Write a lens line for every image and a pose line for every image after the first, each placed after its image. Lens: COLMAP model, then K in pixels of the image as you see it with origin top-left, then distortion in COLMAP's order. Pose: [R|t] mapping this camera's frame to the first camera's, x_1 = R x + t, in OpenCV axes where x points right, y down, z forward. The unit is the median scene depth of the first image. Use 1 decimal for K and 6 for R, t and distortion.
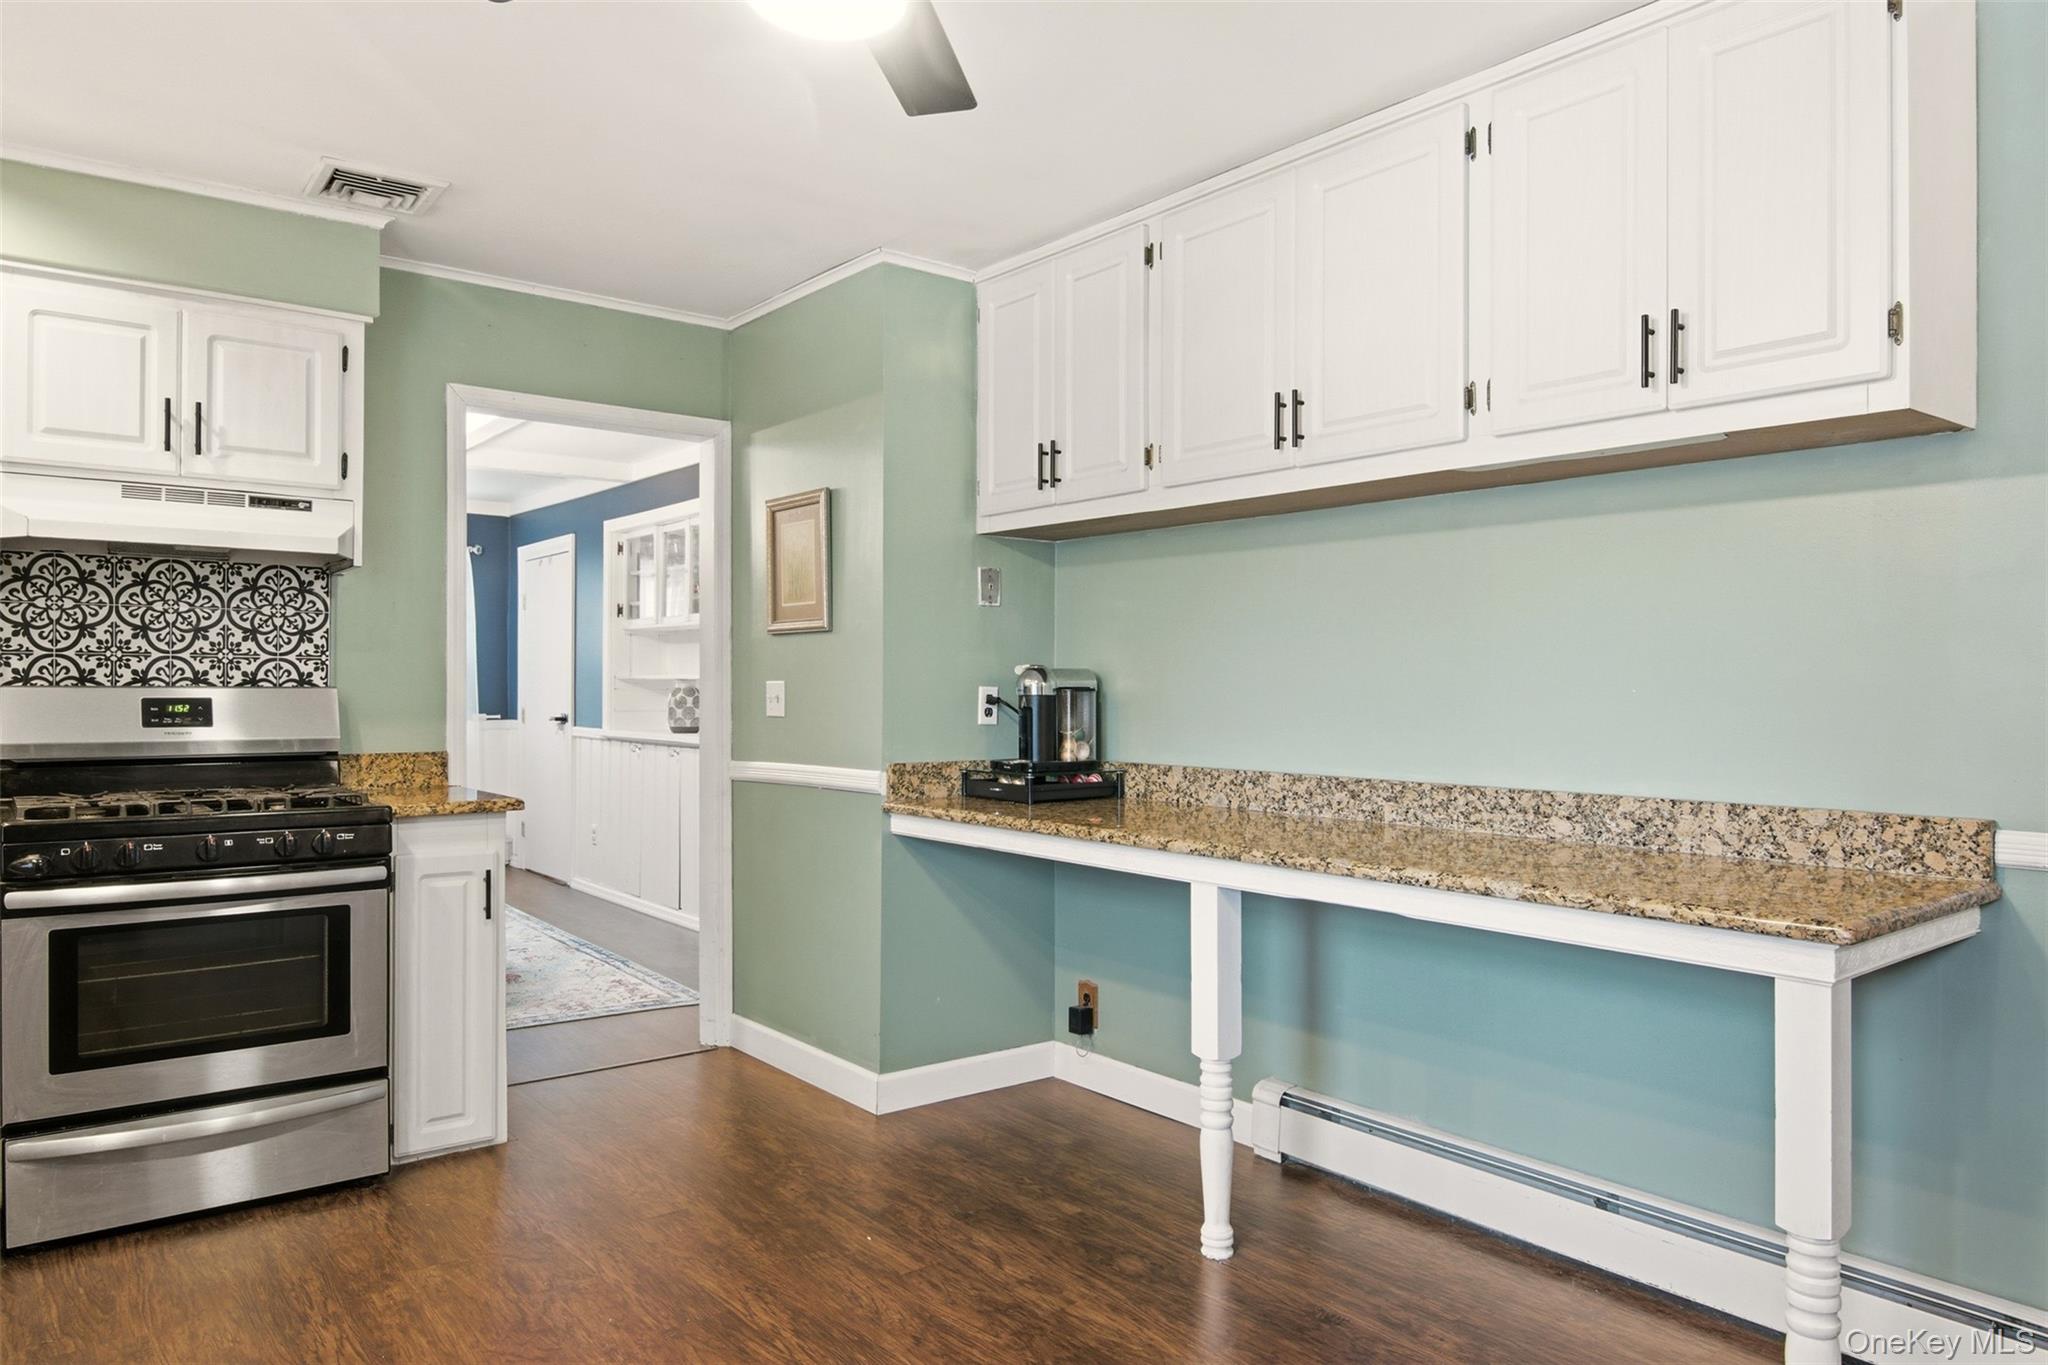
lens RADIAL K [[1348.0, 0, 1030.4], [0, 1348.0, 687.3], [0, 0, 1]] dist [-0.004272, -0.003784]
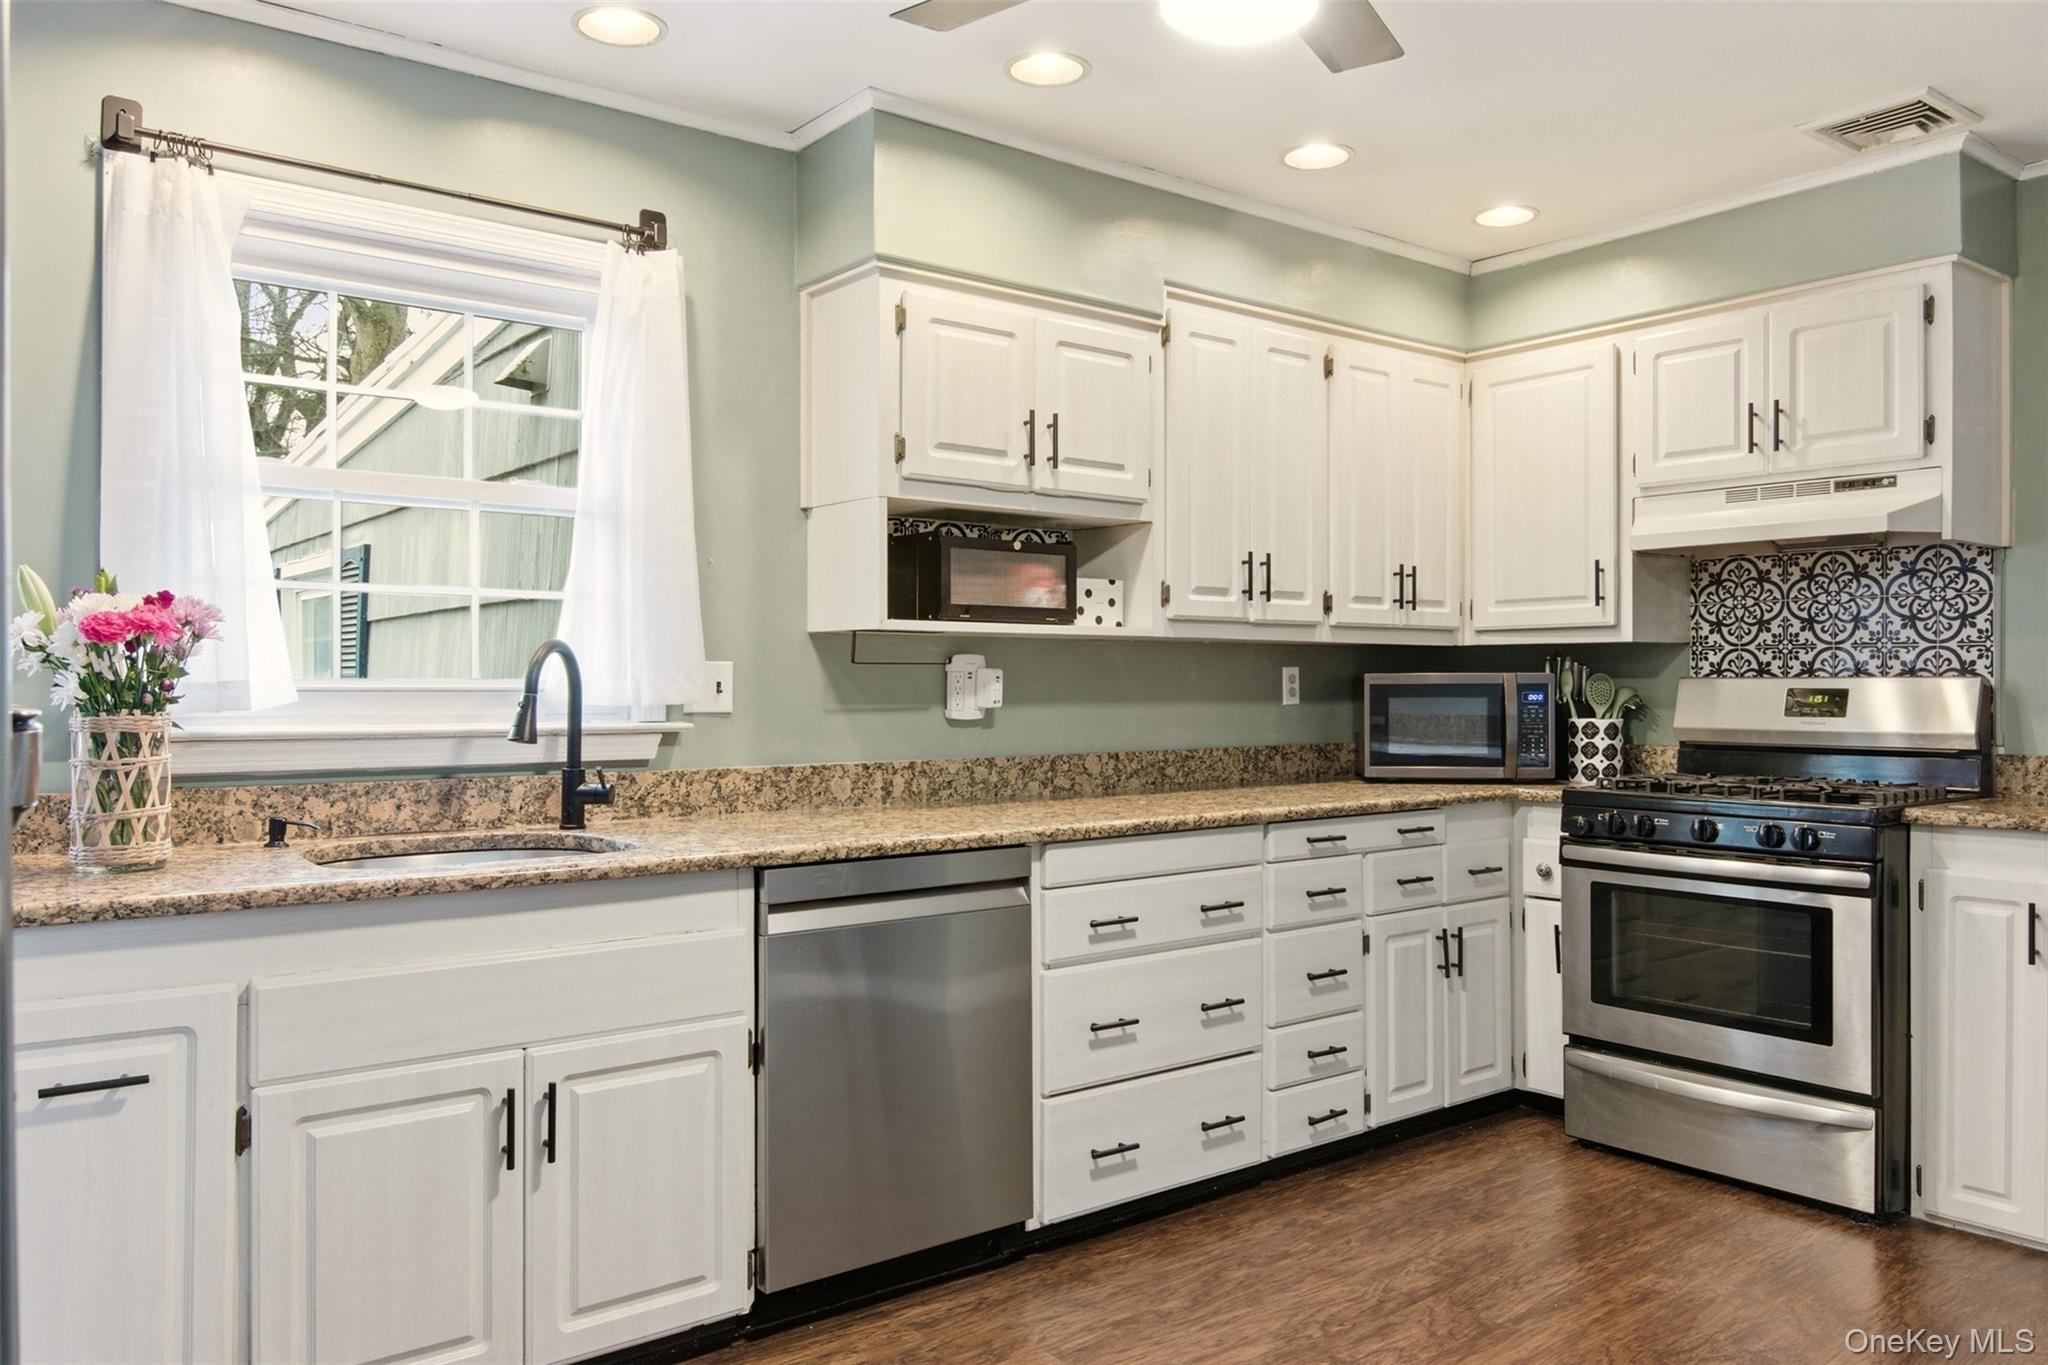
lens RADIAL K [[1494.9, 0, 1033.6], [0, 1494.9, 678.4], [0, 0, 1]] dist [0.005299, -0.004084]
pose [[0.000259, -0.004183, -0.999991, 0.487268], [0.002726, 0.999988, -0.004182, 0.003430], [0.999996, -0.002724, 0.000271, 0.403580]]
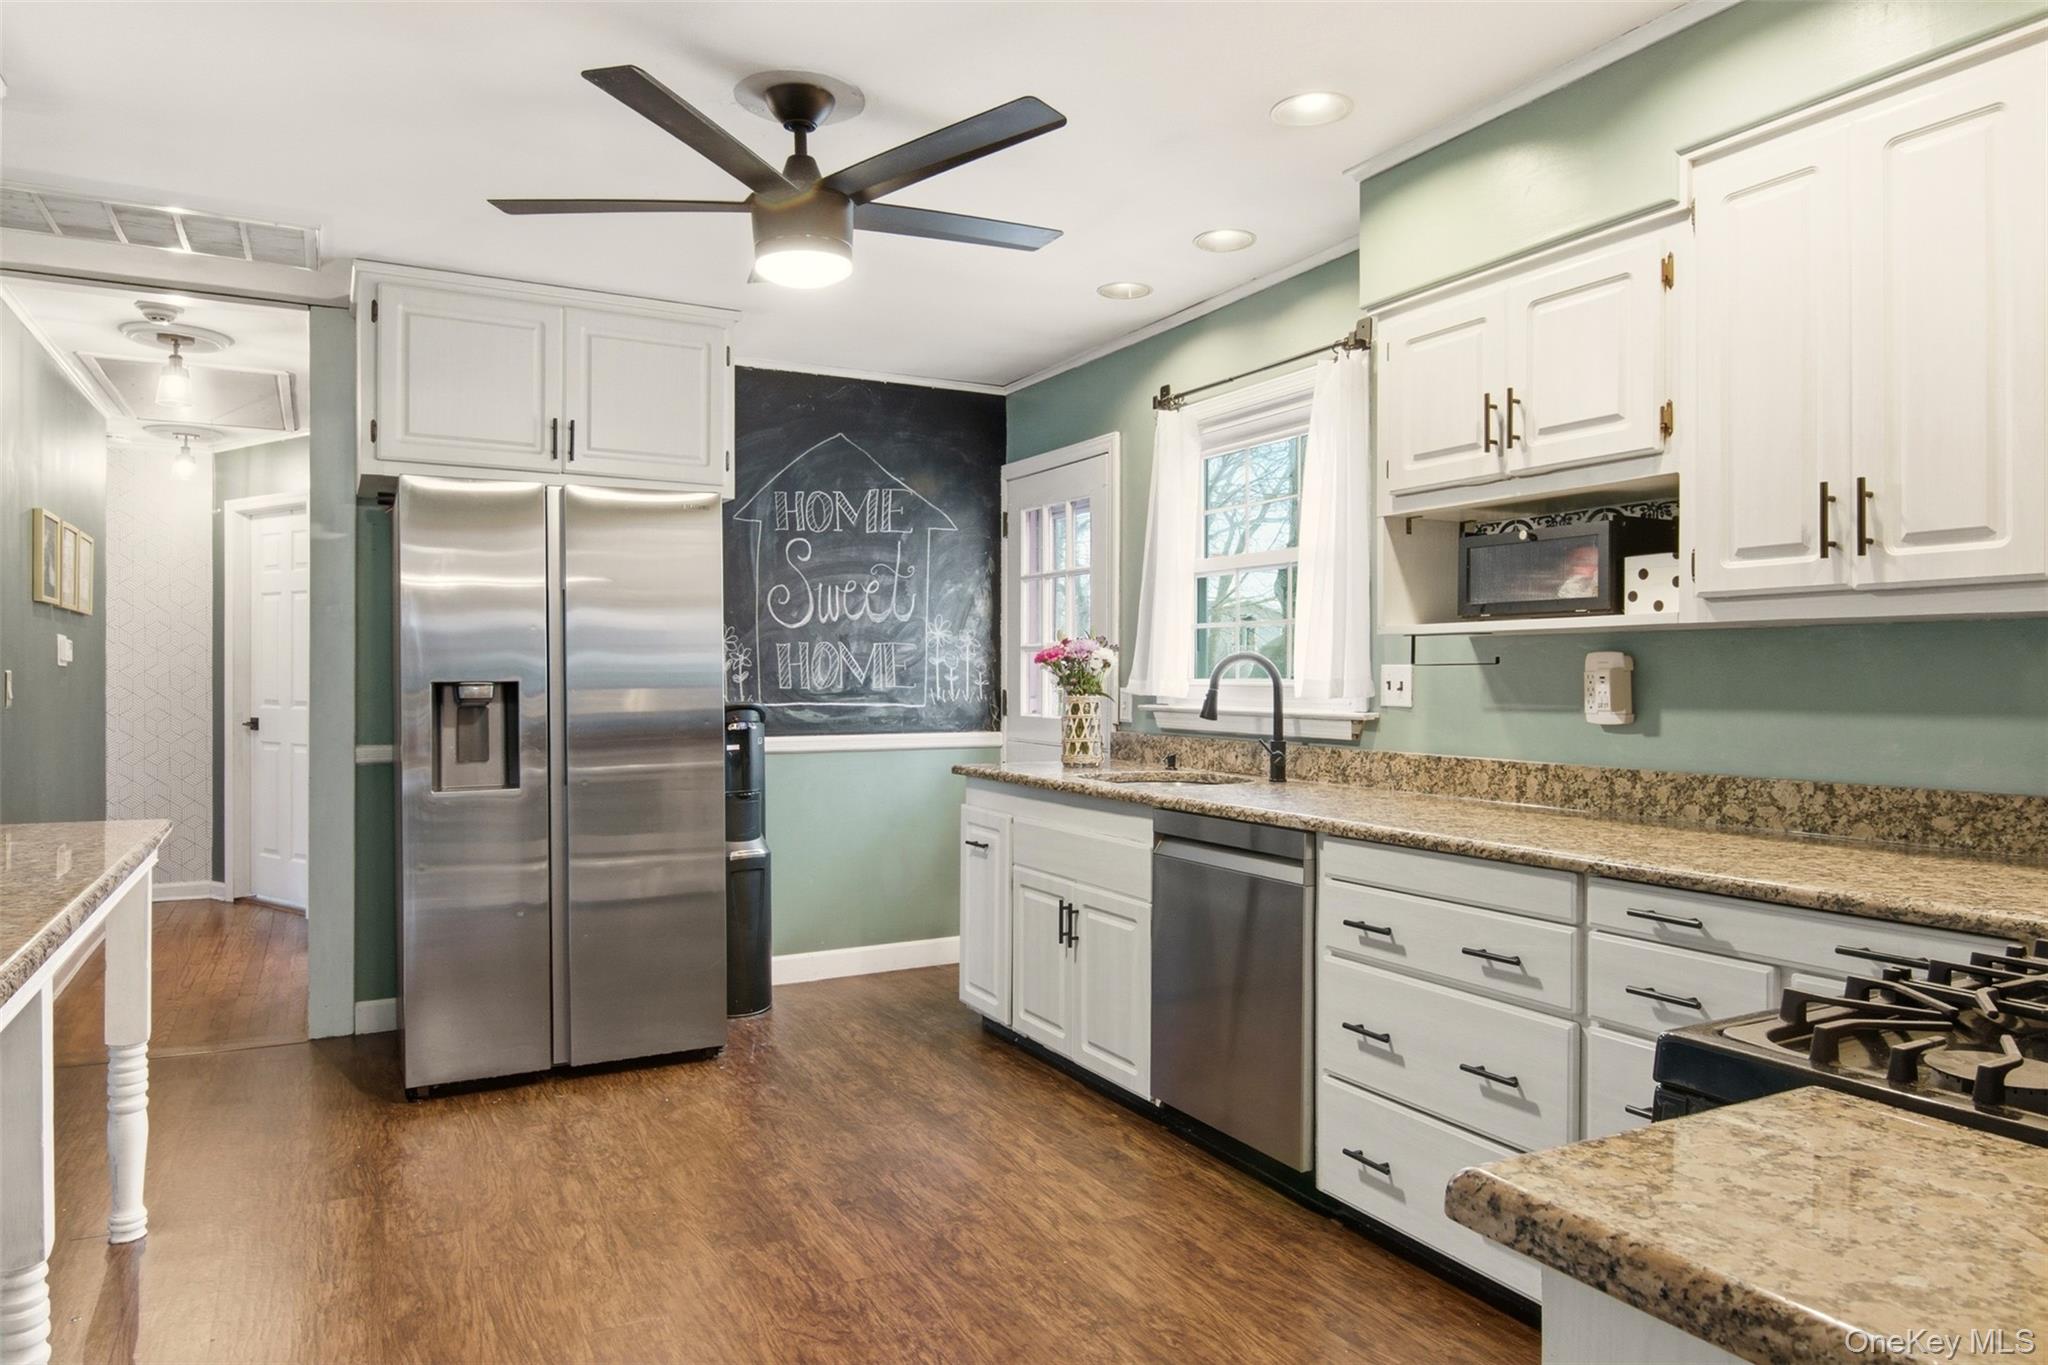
lens RADIAL K [[1348.0, 0, 1029.1], [0, 1348.0, 682.6], [0, 0, 1]] dist [-0.004272, -0.003784]
pose [[-0.981006, -0.005563, 0.193900, -0.386184], [-0.005376, 0.999984, 0.001490, 0.002044], [-0.193905, 0.000420, -0.981020, 1.283504]]
